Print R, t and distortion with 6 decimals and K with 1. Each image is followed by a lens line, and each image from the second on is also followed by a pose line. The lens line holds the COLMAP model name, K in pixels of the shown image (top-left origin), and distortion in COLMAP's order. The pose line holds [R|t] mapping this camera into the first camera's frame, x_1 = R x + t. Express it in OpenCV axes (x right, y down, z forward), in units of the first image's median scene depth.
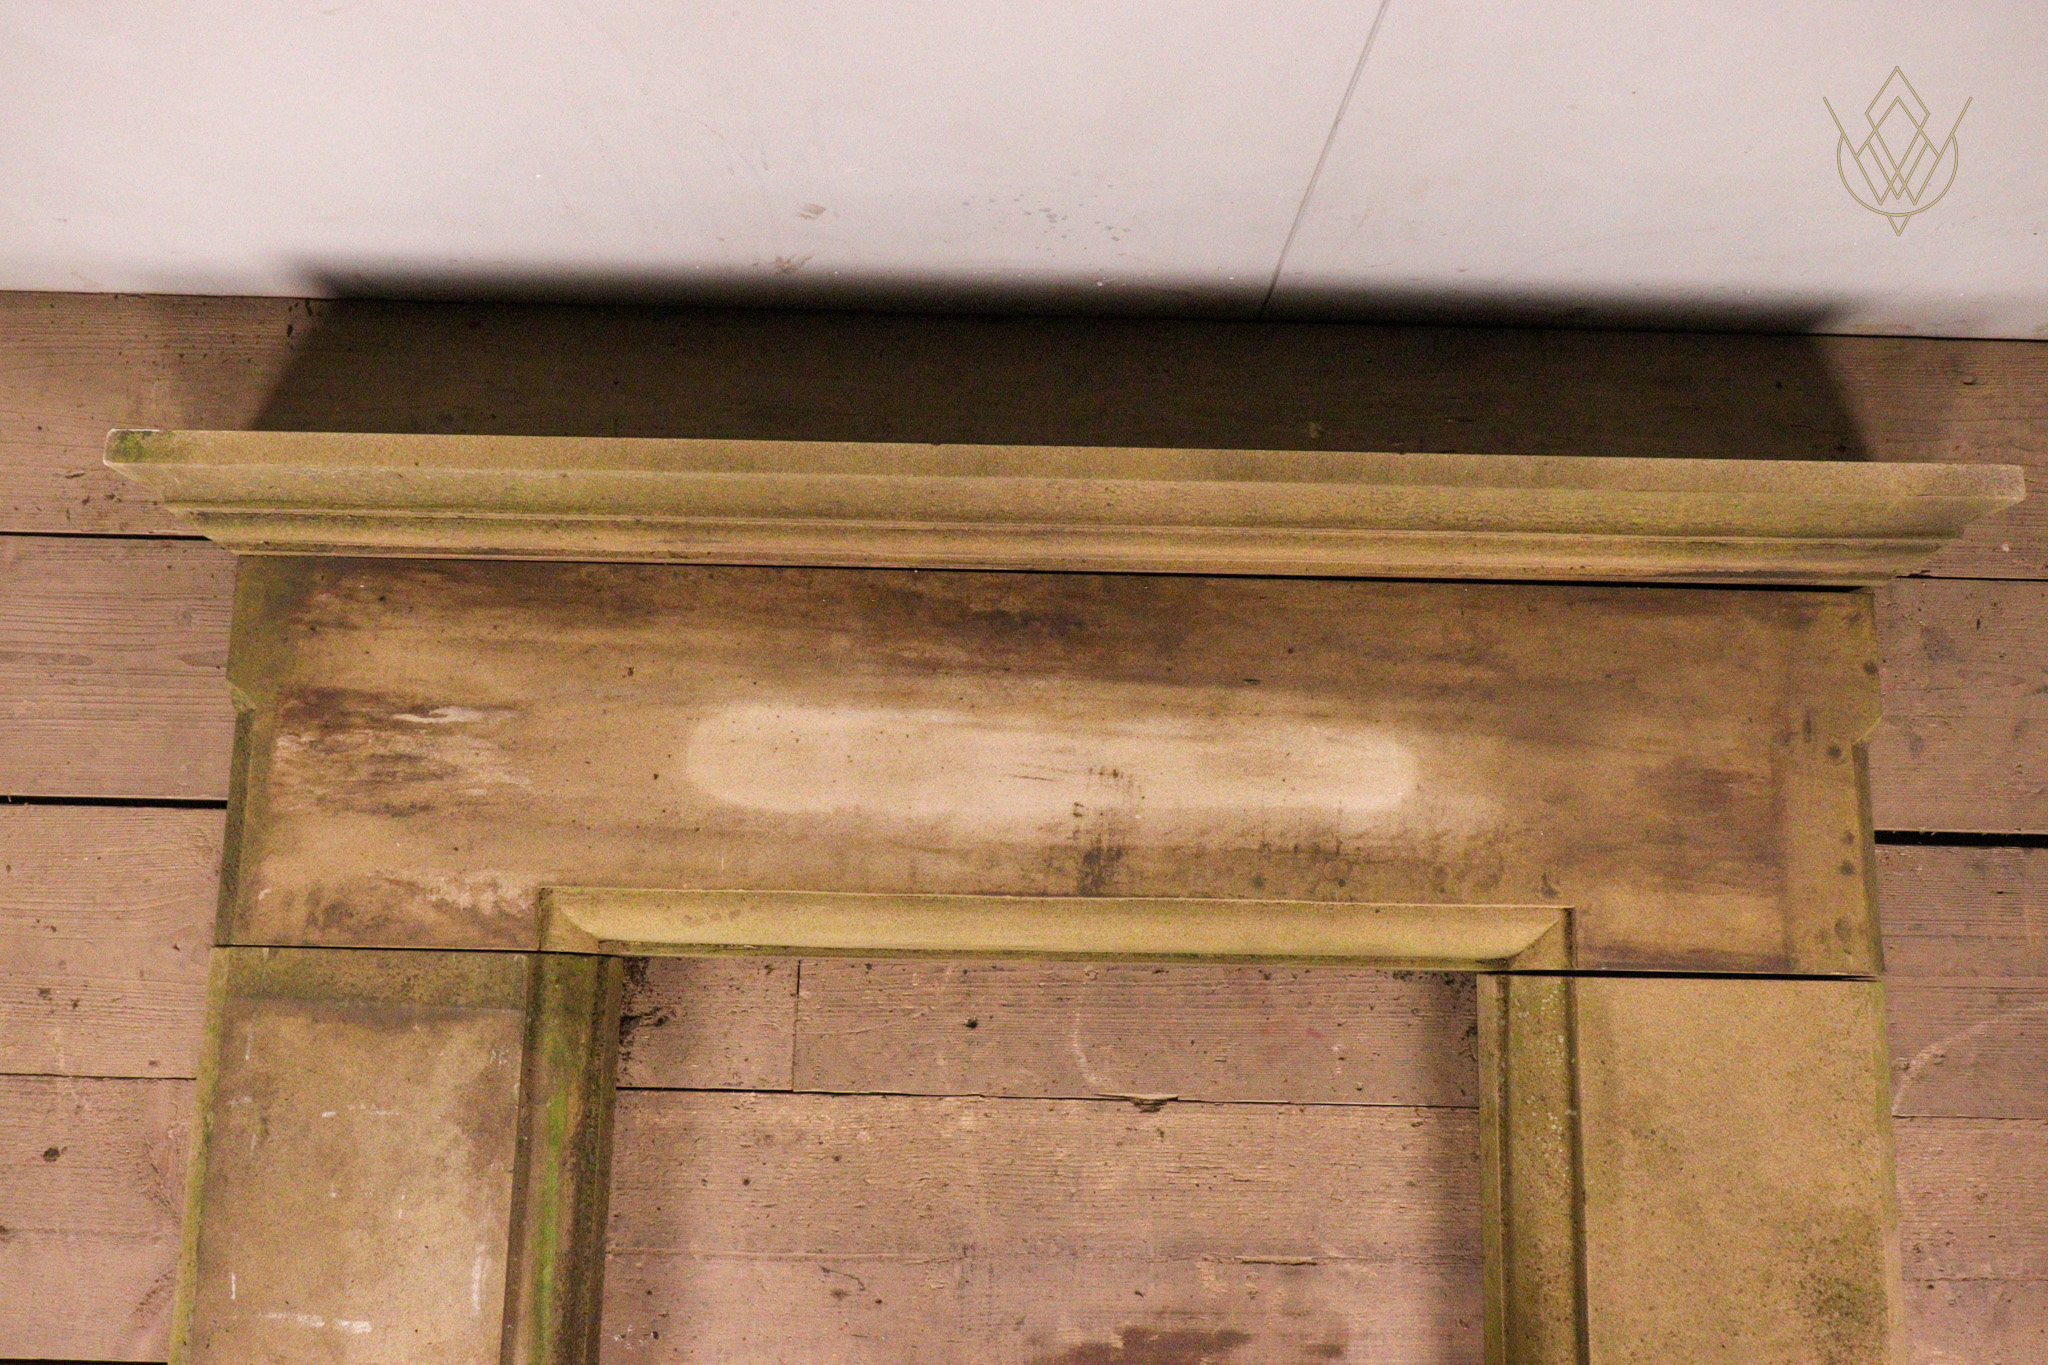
lens RADIAL K [[1701.8, 0, 1024.3], [0, 1701.8, 676.5], [0, 0, 1]] dist [-0.006078, 0.000685]
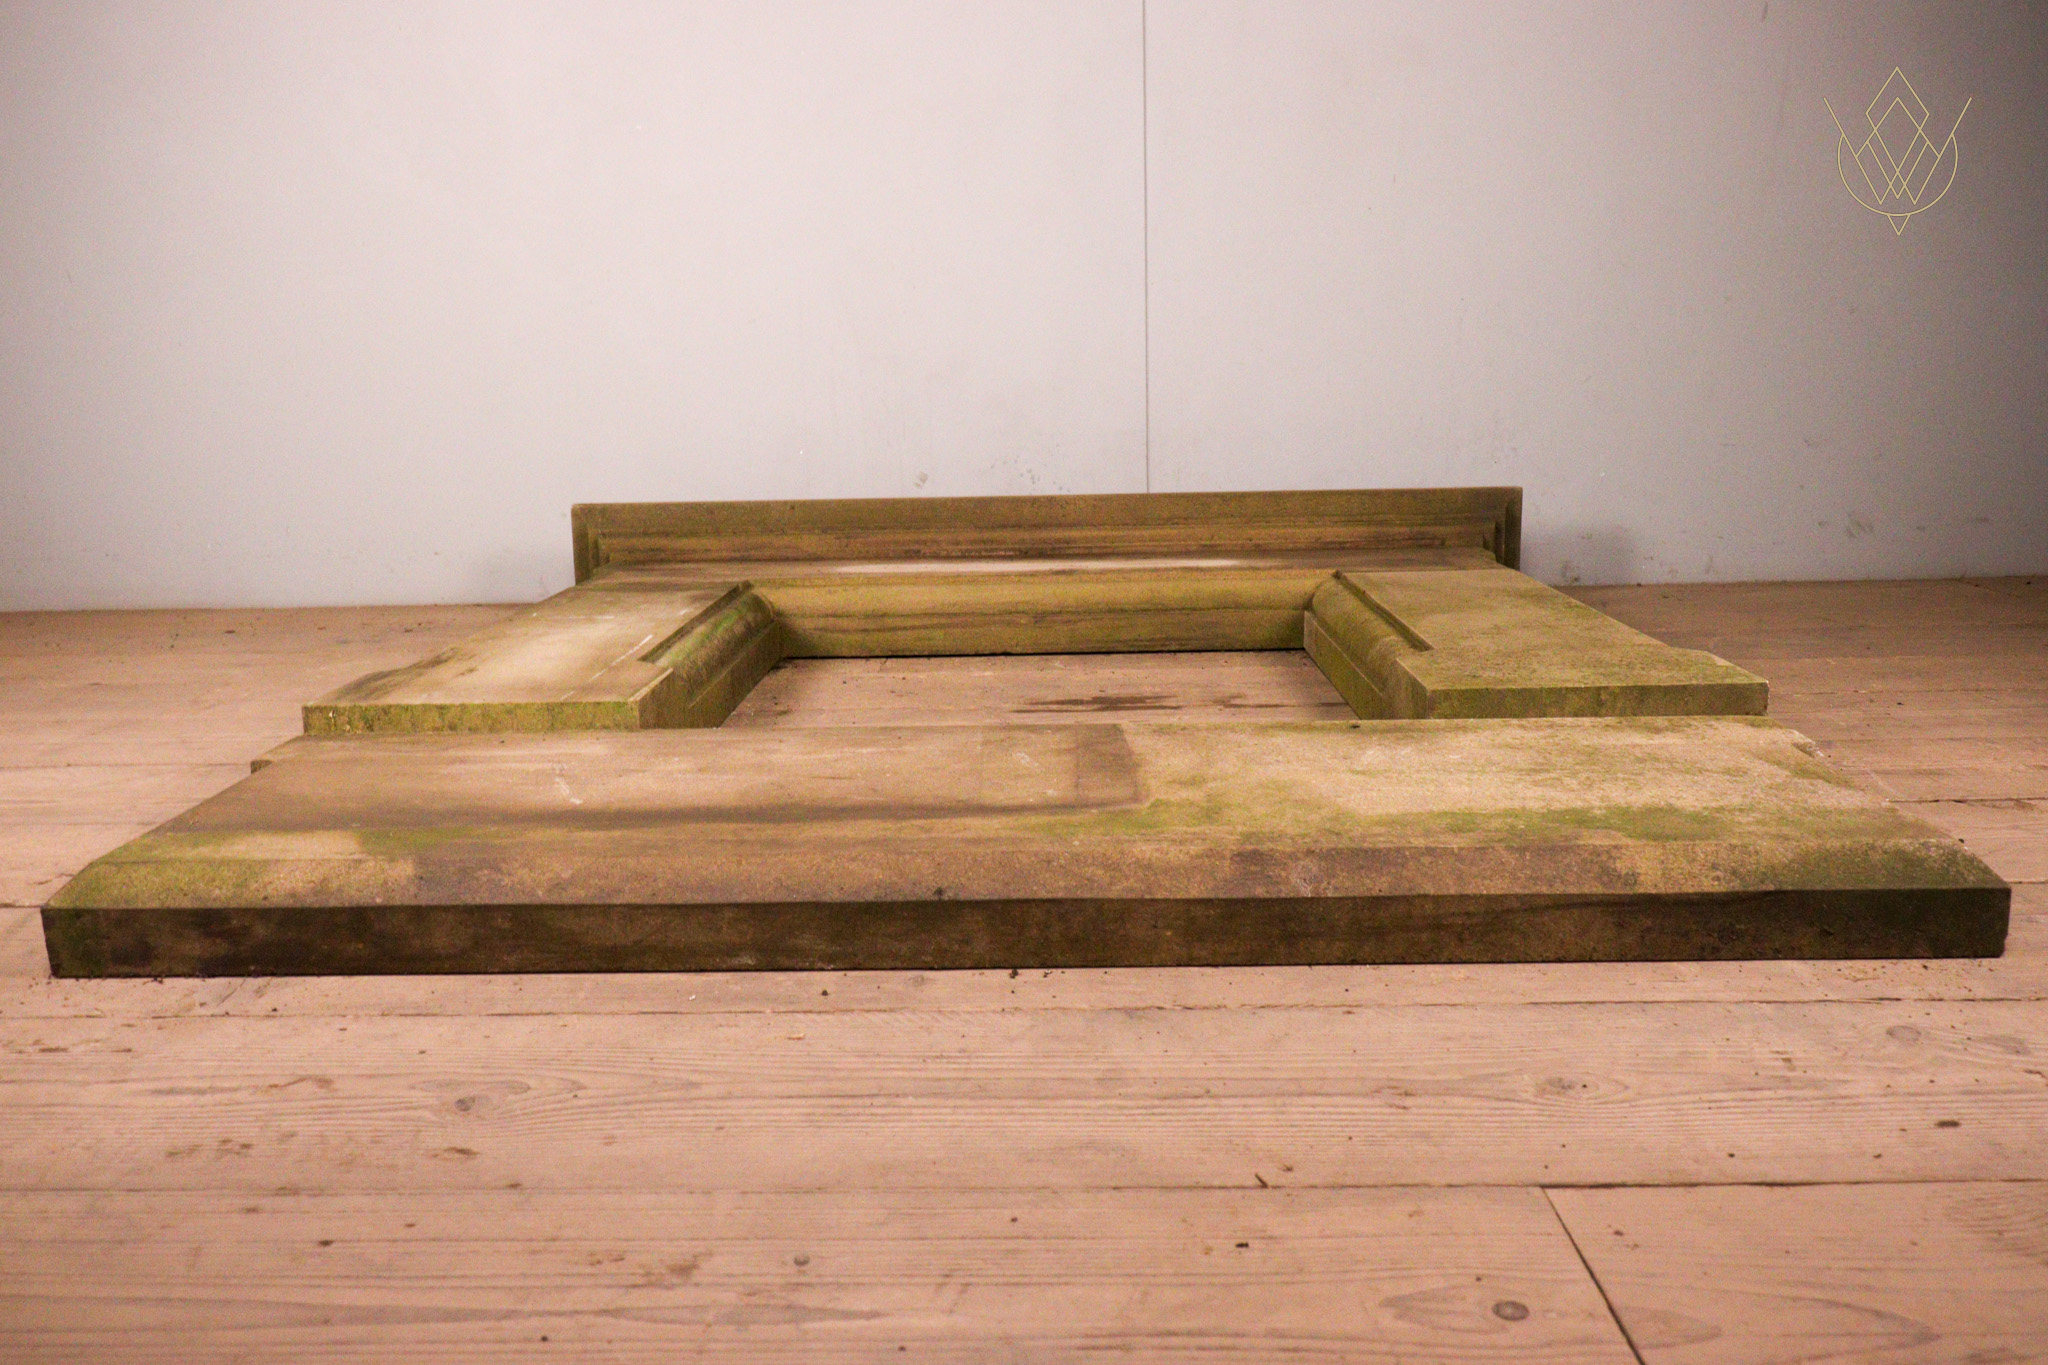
lens RADIAL K [[1688.9, 0, 1028.7], [0, 1688.9, 679.5], [0, 0, 1]] dist [0.000989, -0.004109]
pose [[0.999155, -0.040833, -0.004734, 0.011064], [0.010191, 0.357623, -0.933811, 1.783298], [0.039824, 0.932973, 0.357736, 0.468799]]
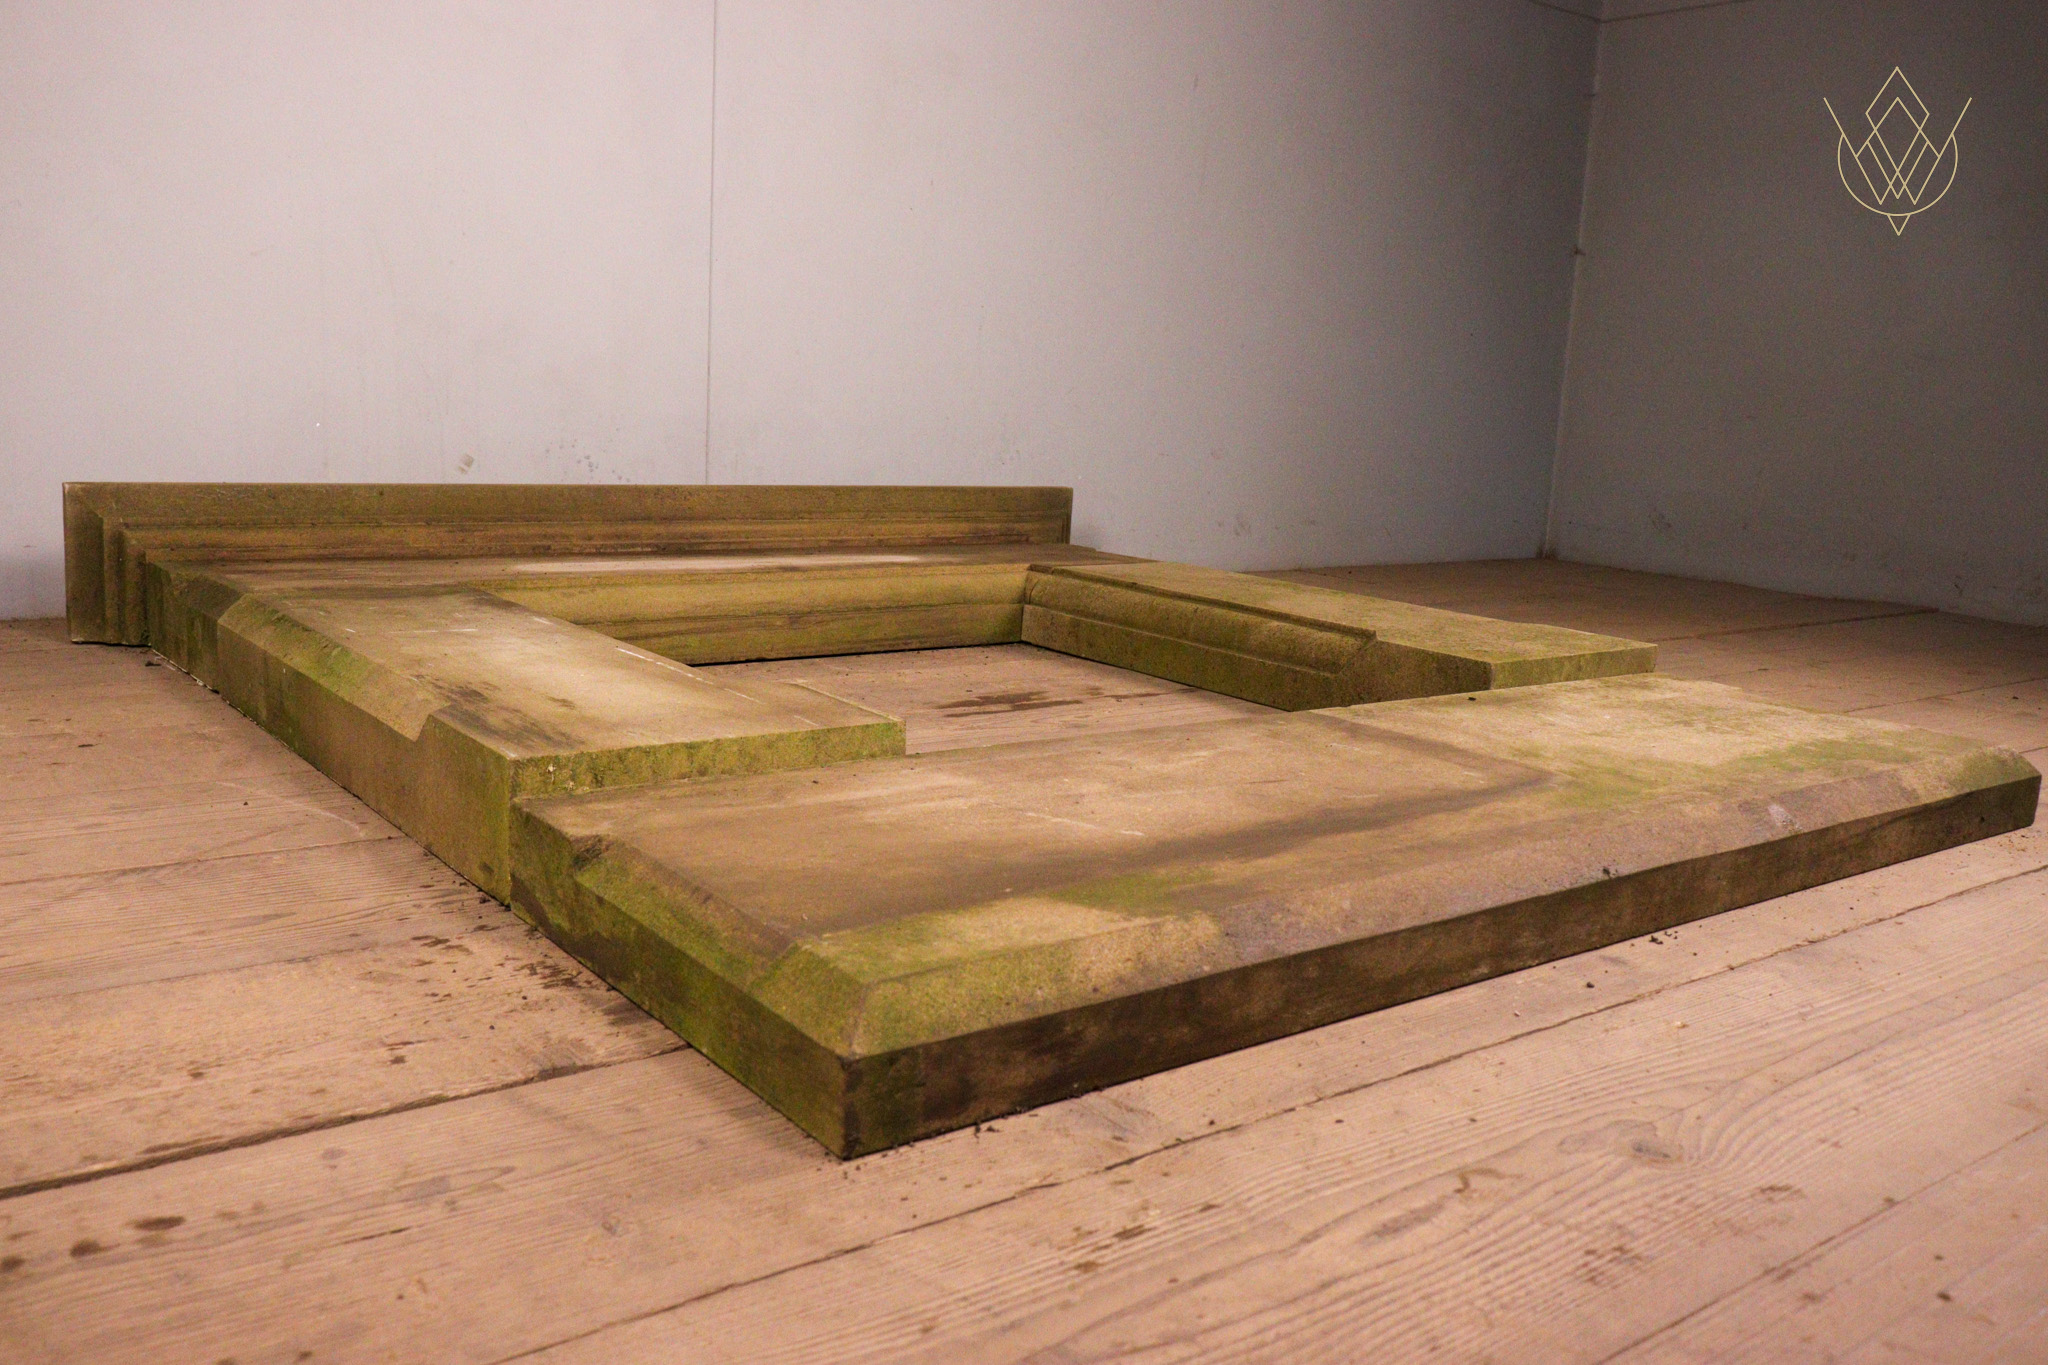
lens RADIAL K [[1688.9, 0, 1026.7], [0, 1688.9, 674.2], [0, 0, 1]] dist [0.000989, -0.004109]
pose [[0.772694, -0.089525, 0.628434, -0.799917], [0.617564, 0.335019, -0.711602, 1.426315], [-0.146831, 0.937949, 0.314154, 0.548515]]
